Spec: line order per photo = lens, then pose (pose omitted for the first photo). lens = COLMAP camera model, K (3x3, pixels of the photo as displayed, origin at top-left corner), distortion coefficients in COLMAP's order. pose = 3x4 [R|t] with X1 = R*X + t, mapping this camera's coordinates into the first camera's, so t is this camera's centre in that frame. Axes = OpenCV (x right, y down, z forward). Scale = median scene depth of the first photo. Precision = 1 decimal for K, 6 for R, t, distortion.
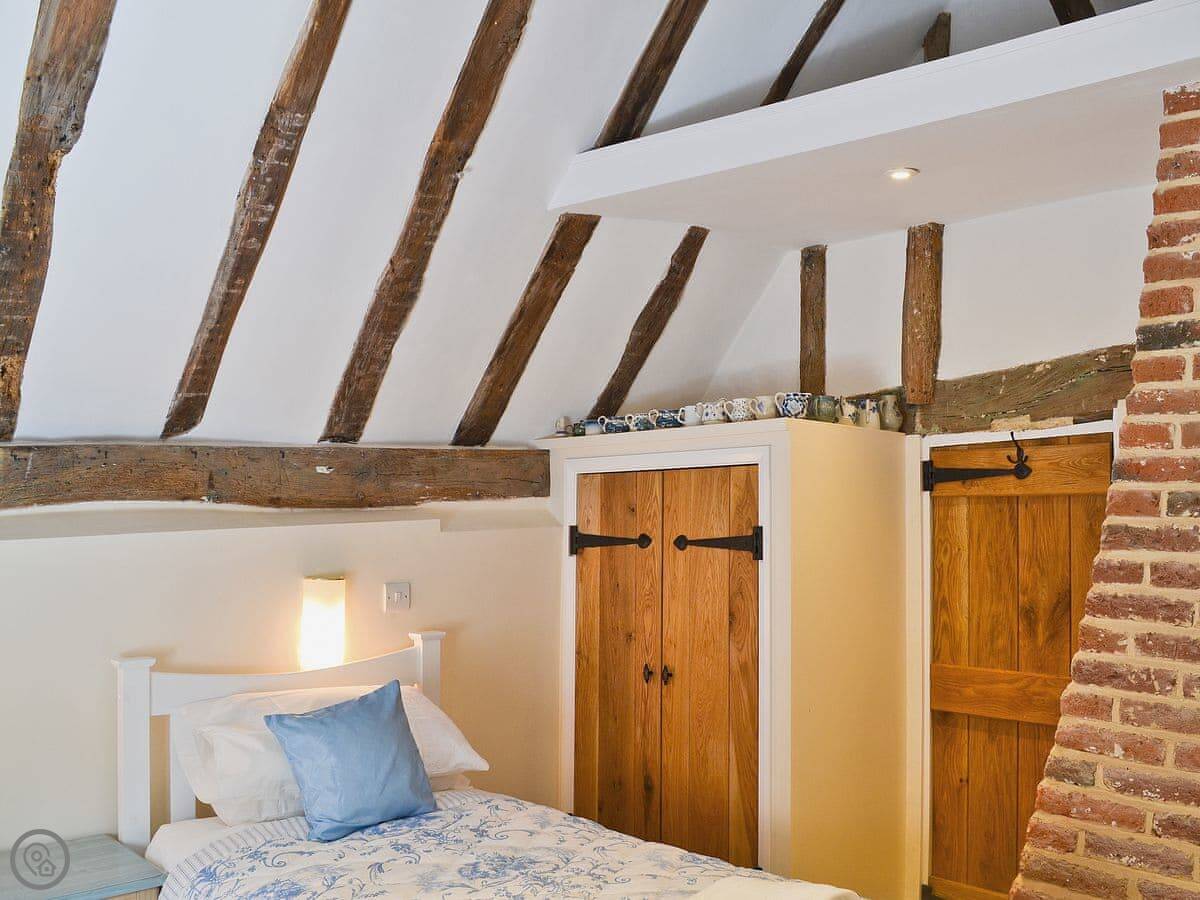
lens RADIAL K [[1194.9, 0, 600.0], [0, 1194.9, 447.8], [0, 0, 1]] dist [-0.056269, 0.000000]
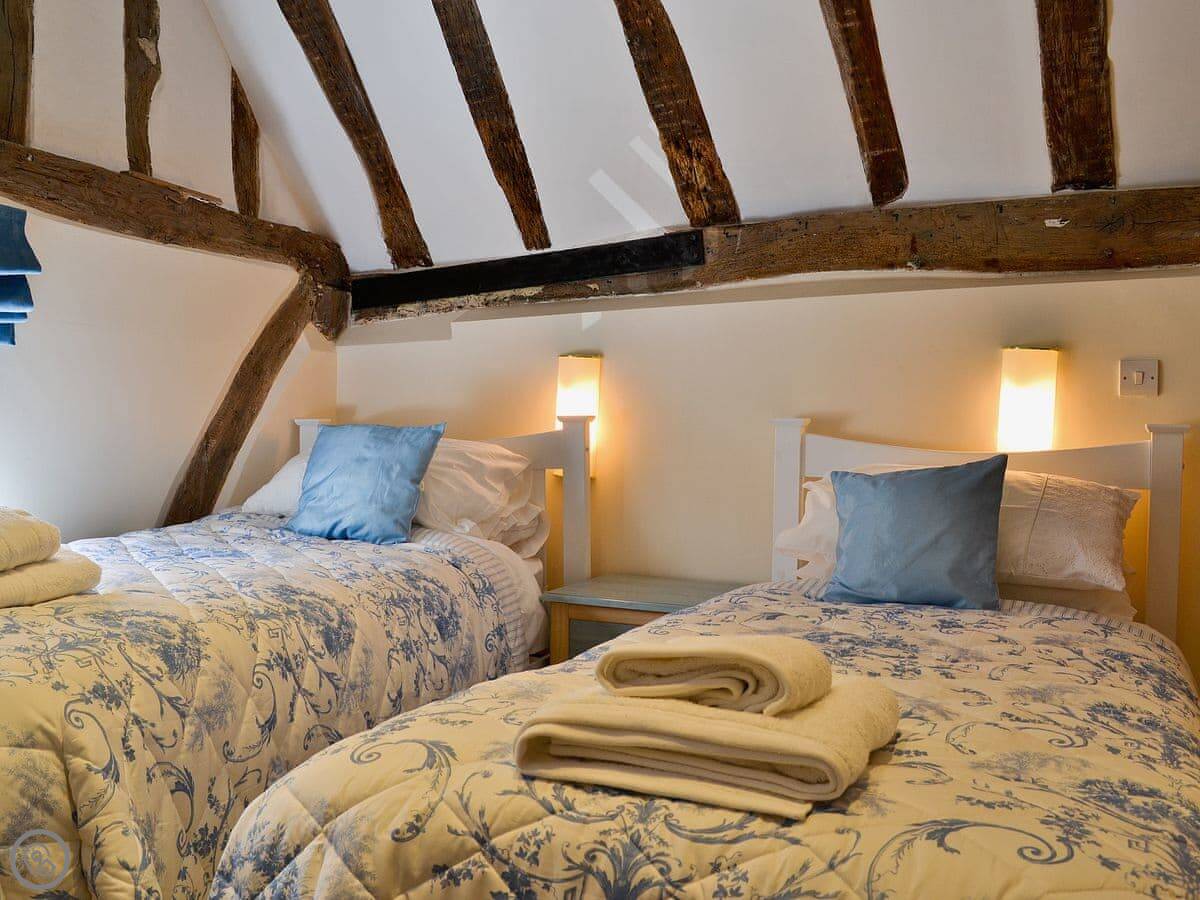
lens RADIAL K [[1194.9, 0, 598.9], [0, 1194.9, 455.6], [0, 0, 1]] dist [-0.056269, 0.000000]
pose [[0.335040, 0.024454, -0.941887, 0.456459], [0.012349, 0.999463, 0.030342, 0.157607], [0.942123, -0.021798, 0.334558, 0.445619]]
